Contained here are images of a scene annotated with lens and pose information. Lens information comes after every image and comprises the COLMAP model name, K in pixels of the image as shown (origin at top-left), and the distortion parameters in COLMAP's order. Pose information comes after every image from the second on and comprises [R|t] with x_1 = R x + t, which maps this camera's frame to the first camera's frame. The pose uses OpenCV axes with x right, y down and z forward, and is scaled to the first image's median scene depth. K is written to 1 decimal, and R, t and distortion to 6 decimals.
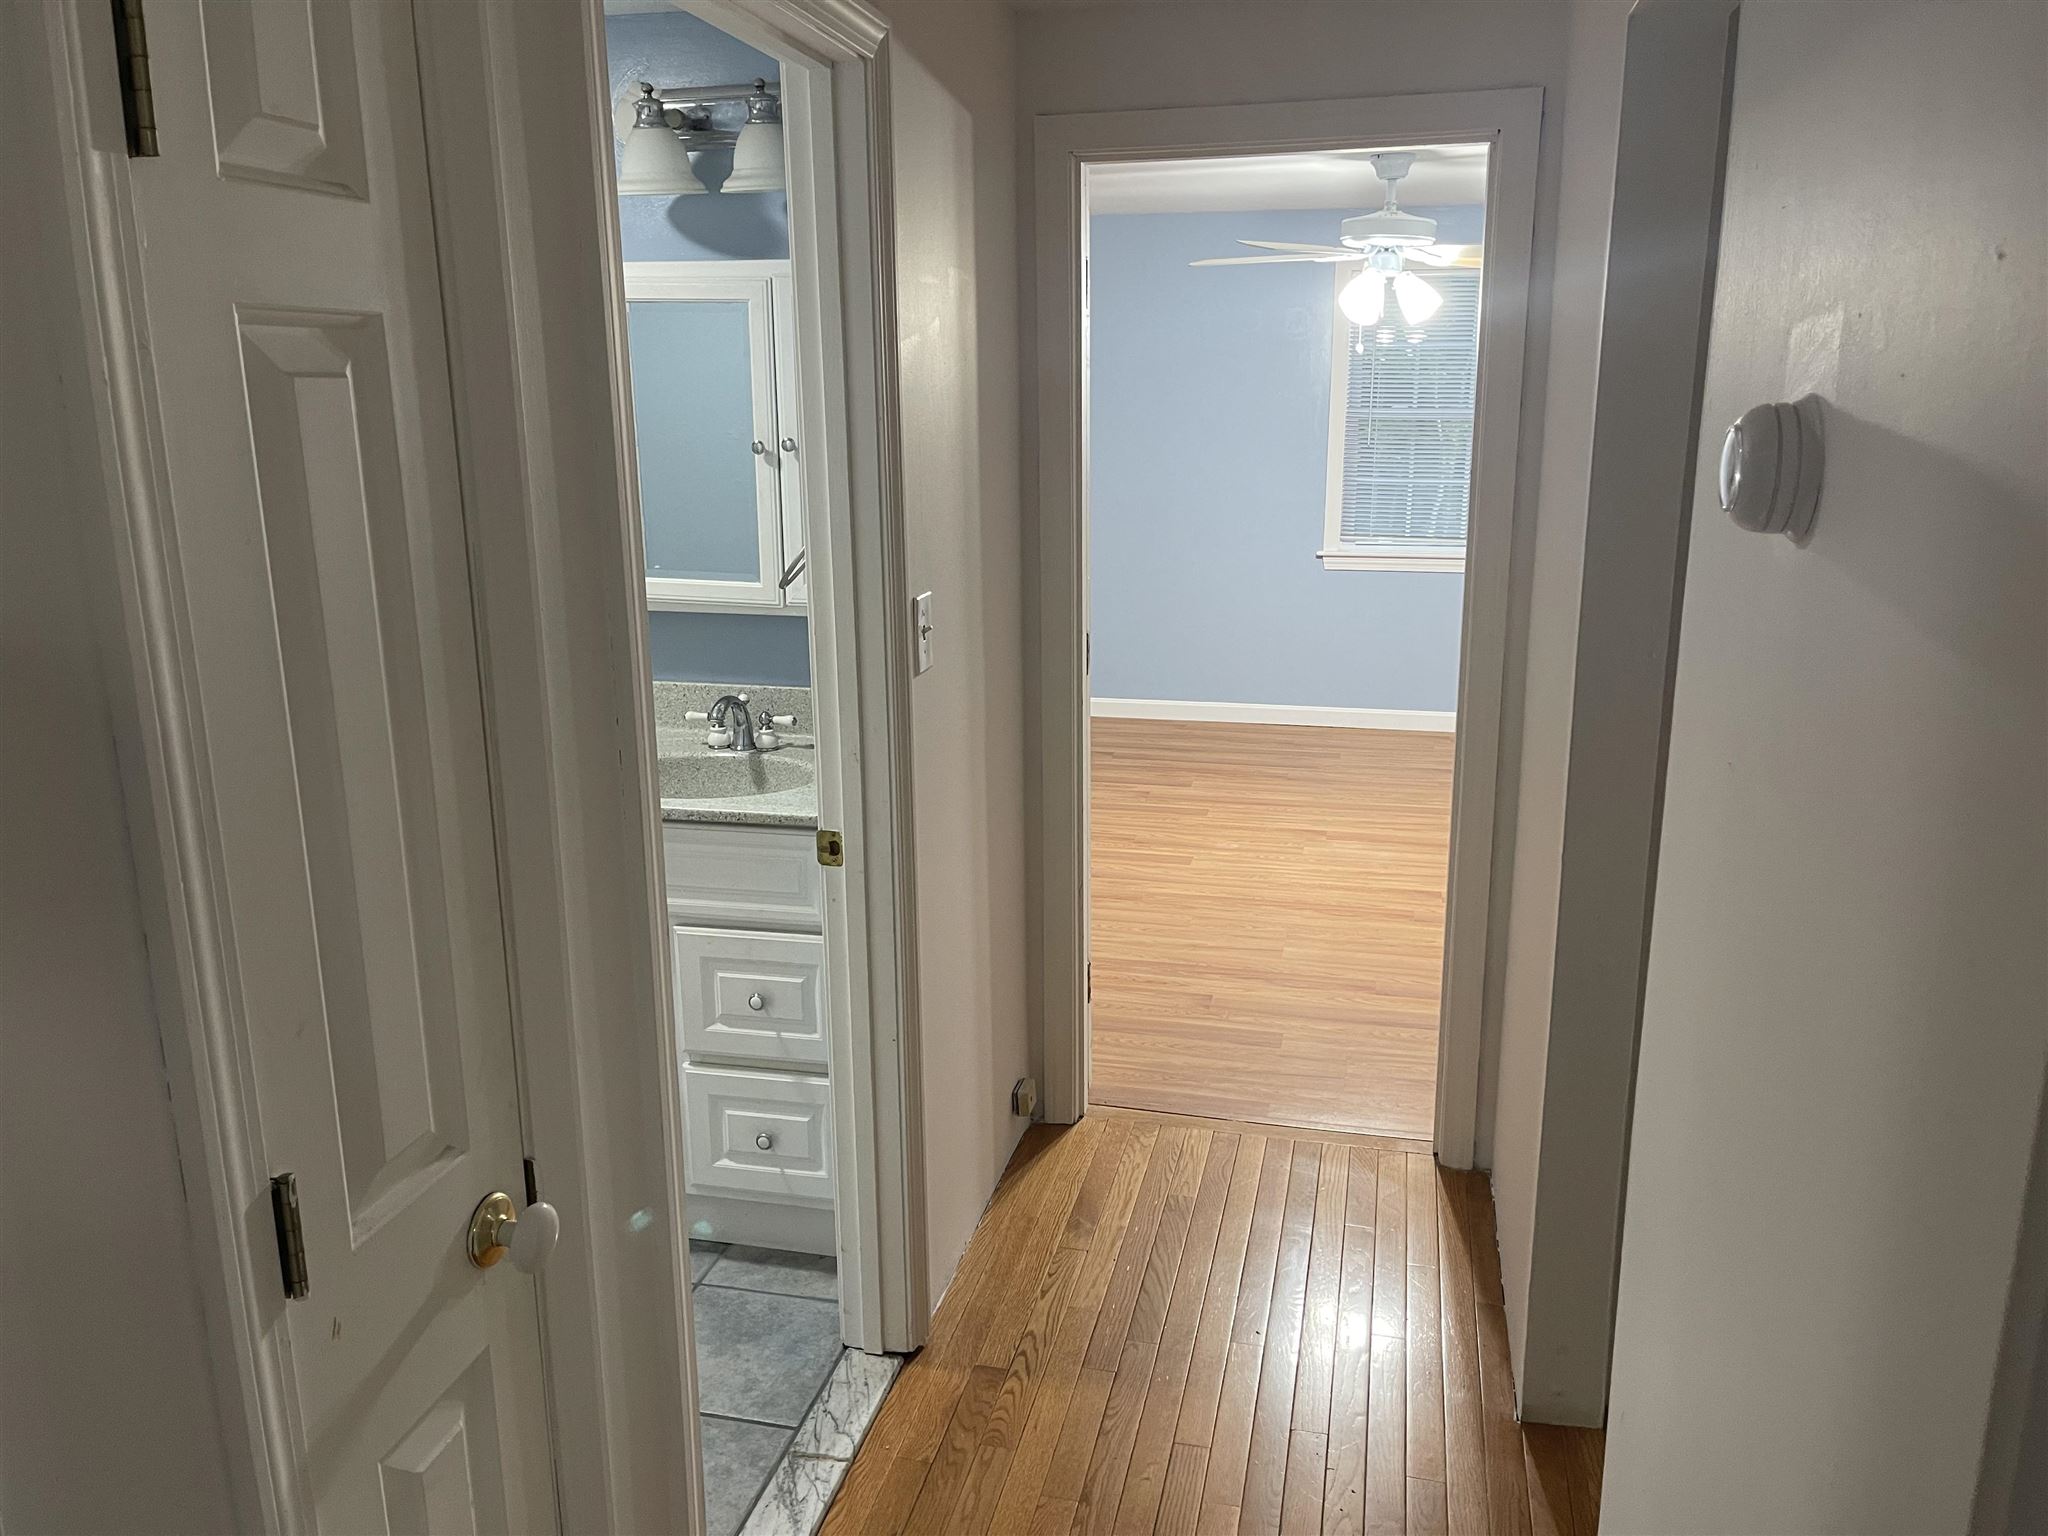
lens RADIAL K [[1563.5, 0, 1028.9], [0, 1563.5, 767.5], [0, 0, 1]] dist [0.074272, -0.085078]
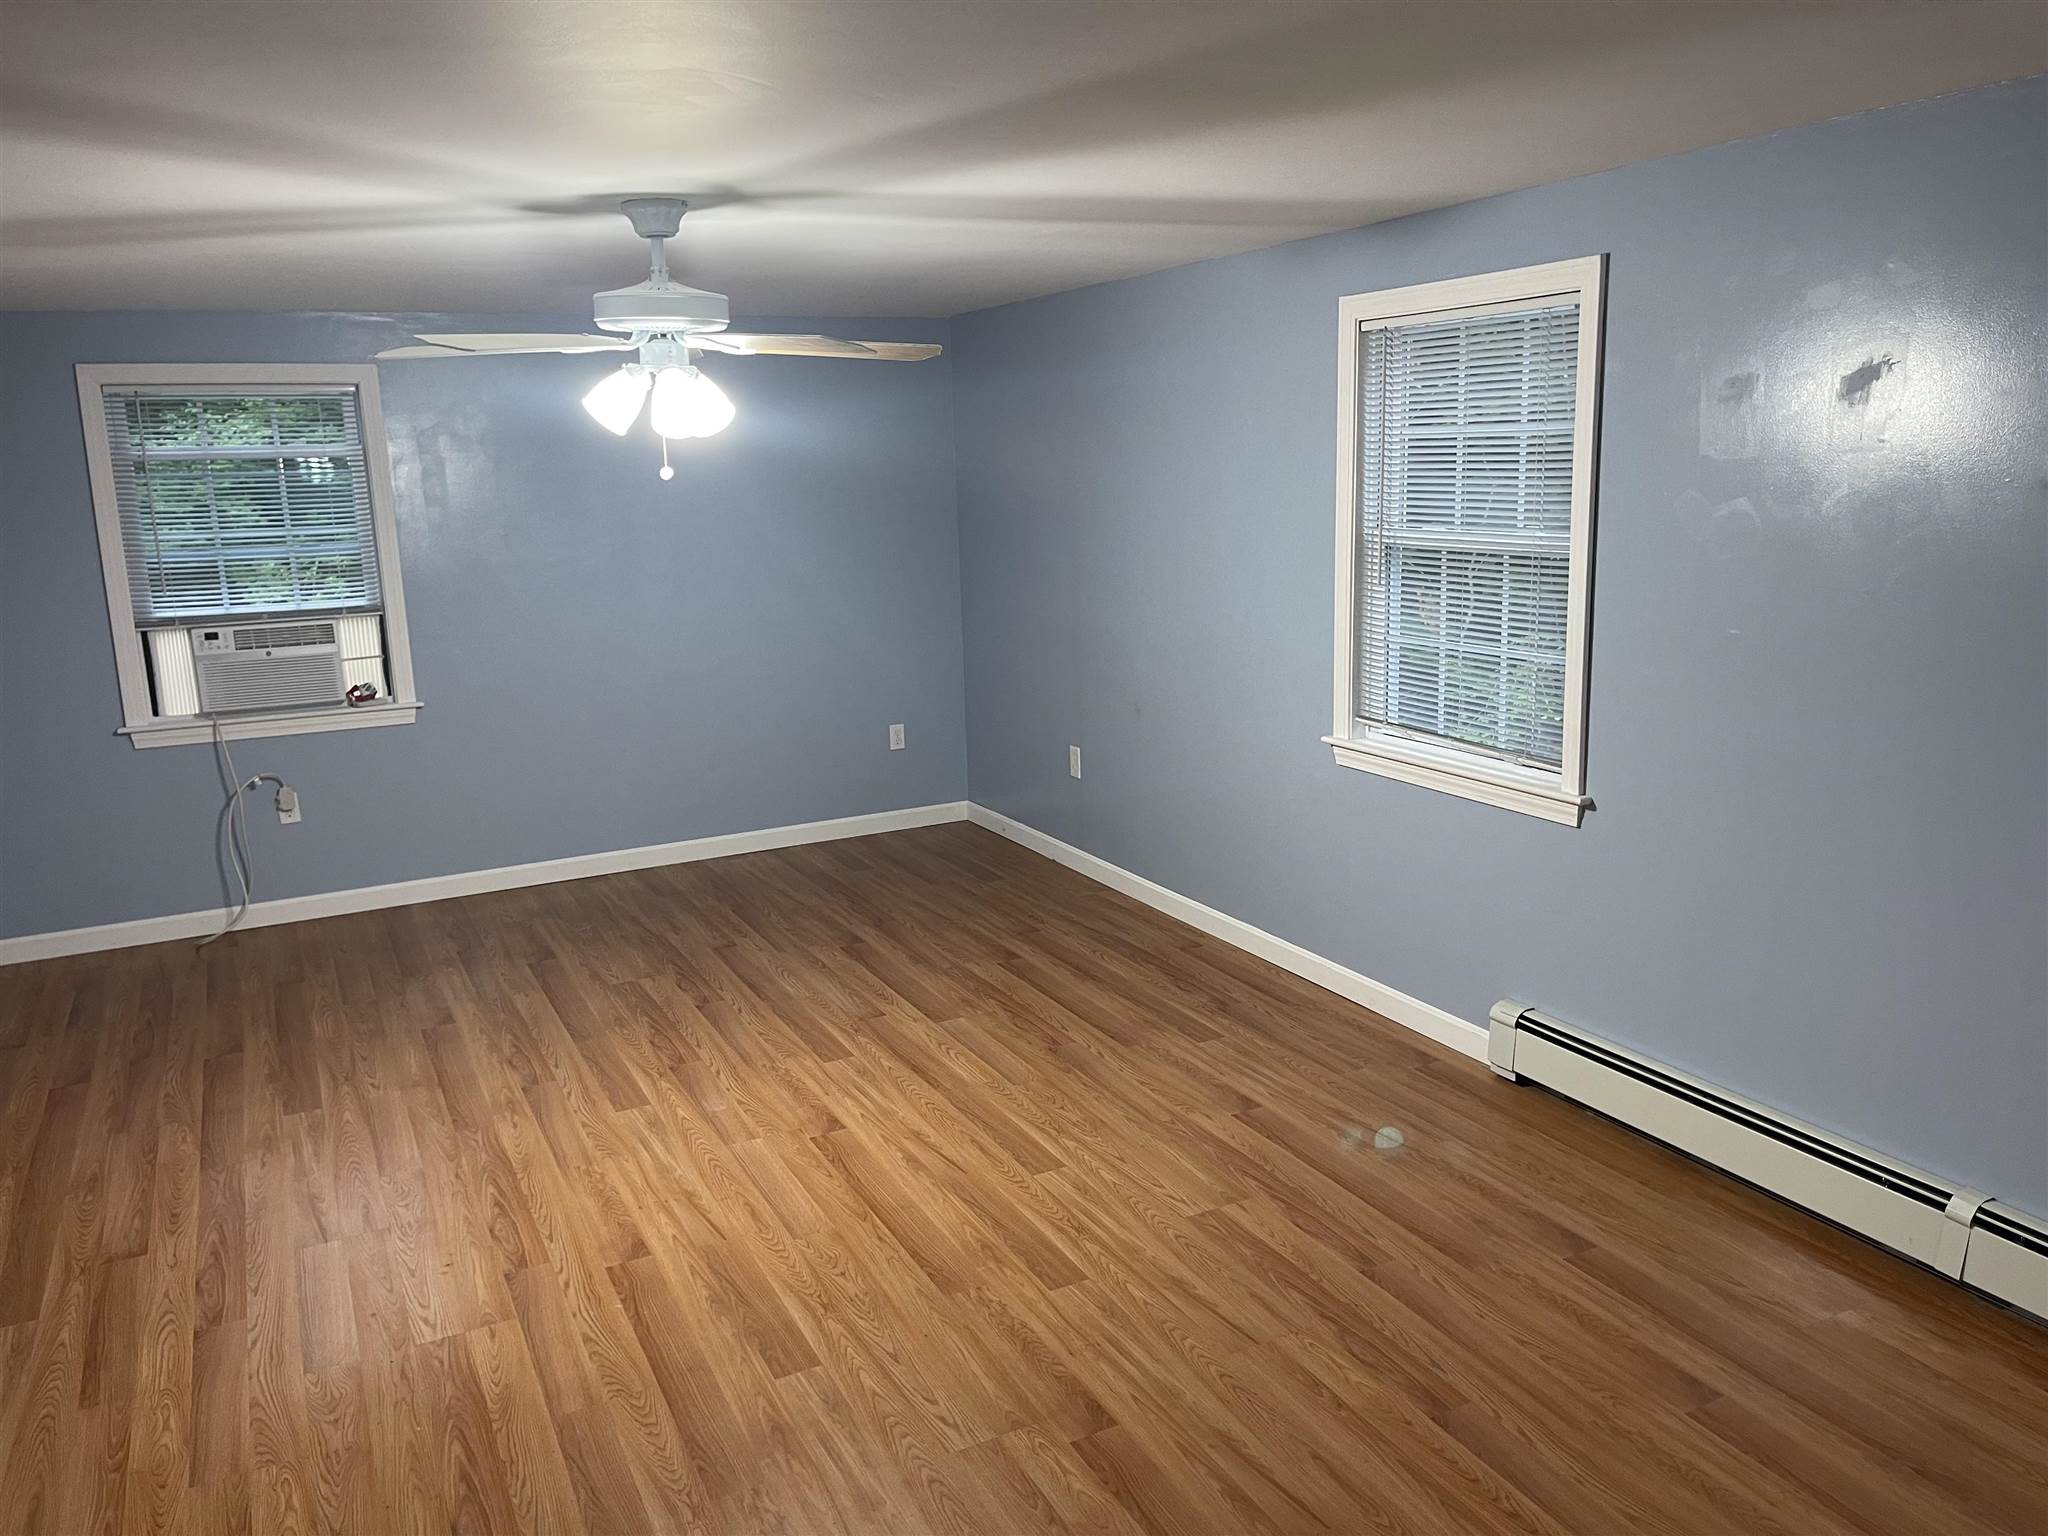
lens RADIAL K [[1563.5, 0, 1028.9], [0, 1563.5, 767.5], [0, 0, 1]] dist [0.074272, -0.085078]
pose [[0.639687, 0.135155, -0.756659, 0.851562], [-0.160891, 0.986156, 0.040129, -0.182362], [0.751608, 0.096069, 0.652577, 0.650549]]
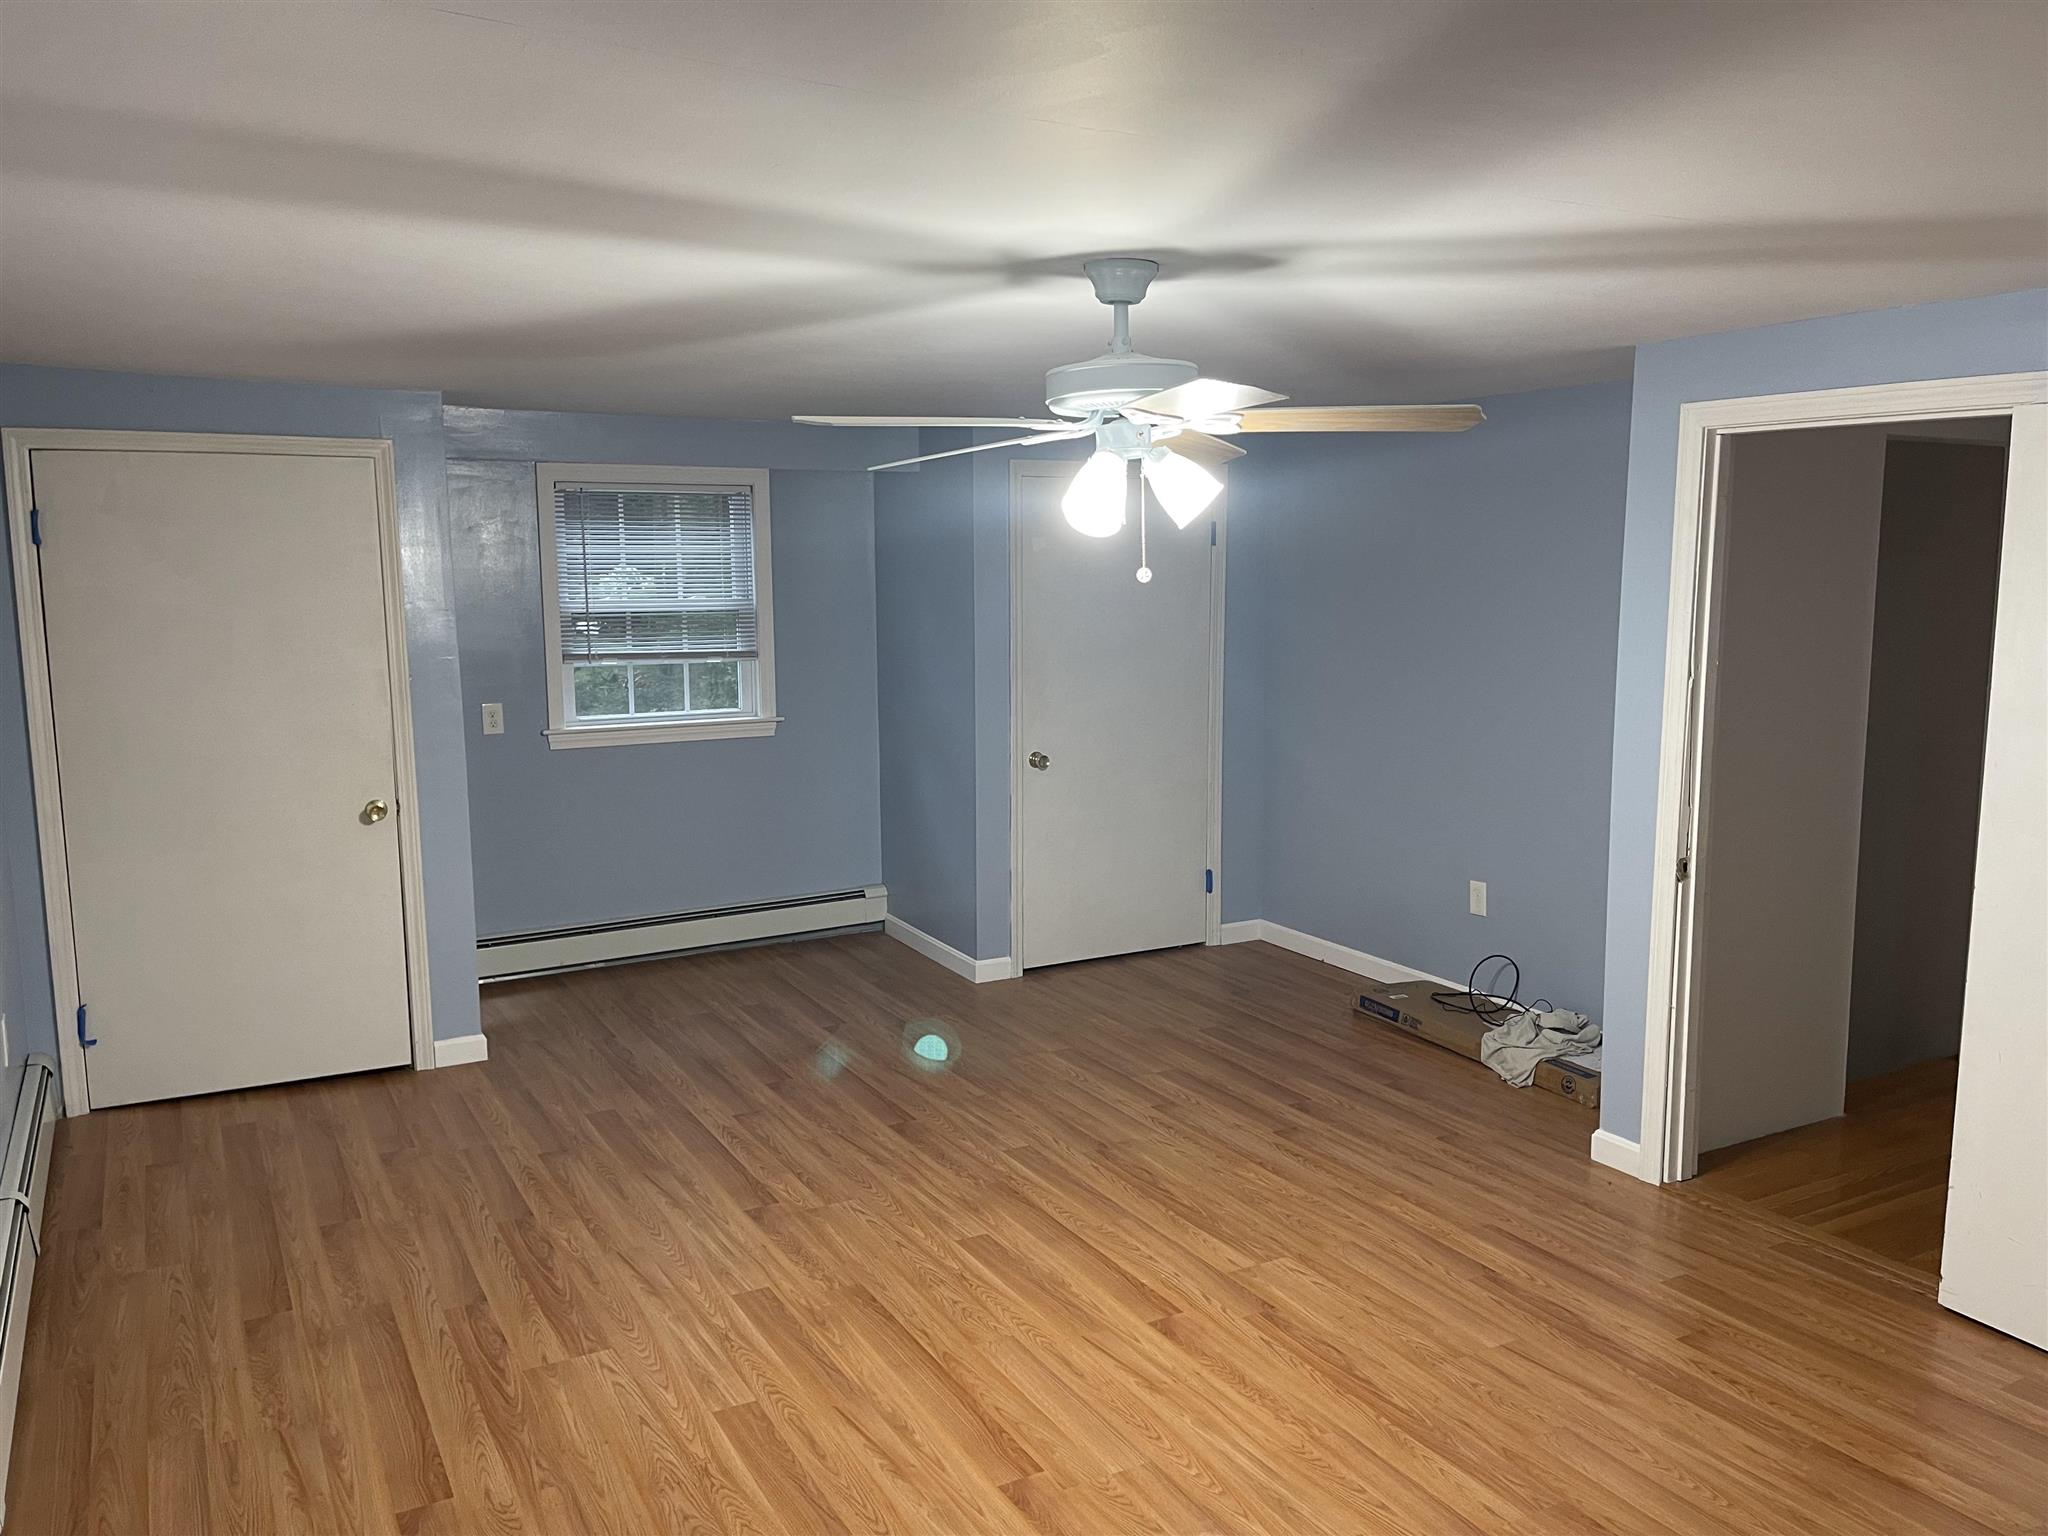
lens RADIAL K [[1563.5, 0, 1028.9], [0, 1563.5, 767.5], [0, 0, 1]] dist [0.074272, -0.085078]
pose [[-0.677892, -0.091223, 0.729480, -0.191752], [0.188924, 0.937330, 0.292779, -0.366950], [-0.710471, 0.336289, -0.618175, 1.379866]]
